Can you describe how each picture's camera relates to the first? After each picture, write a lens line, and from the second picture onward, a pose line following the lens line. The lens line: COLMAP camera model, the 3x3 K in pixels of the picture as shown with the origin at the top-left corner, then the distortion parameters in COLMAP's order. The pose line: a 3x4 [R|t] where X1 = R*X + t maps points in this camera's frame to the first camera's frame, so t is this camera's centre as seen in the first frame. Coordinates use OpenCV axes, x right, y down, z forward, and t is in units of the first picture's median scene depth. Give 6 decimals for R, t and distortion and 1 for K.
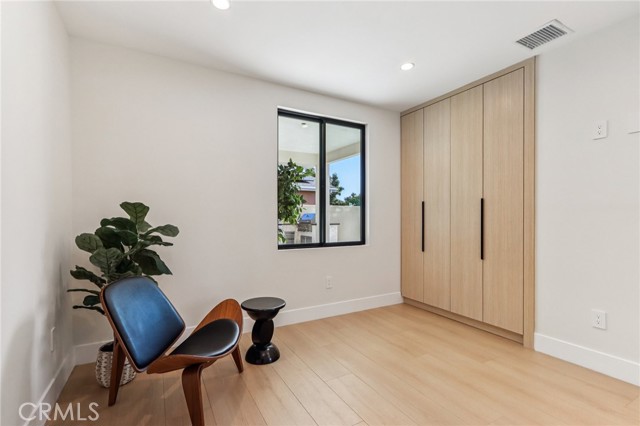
lens RADIAL K [[300.6, 0, 316.5], [0, 300.6, 217.5], [0, 0, 1]] dist [0.002816, 0.000676]
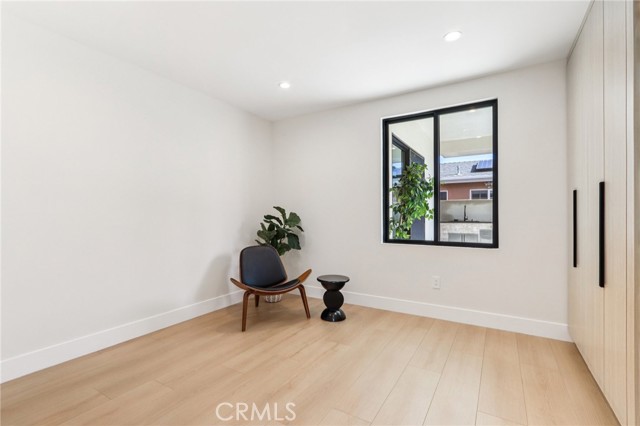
lens RADIAL K [[300.6, 0, 316.5], [0, 300.6, 217.5], [0, 0, 1]] dist [0.002816, 0.000676]
pose [[0.481933, 0.007137, -0.876179, 0.682068], [0.008255, 0.999885, 0.012685, -0.007058], [0.876169, -0.013346, 0.481819, 0.202960]]
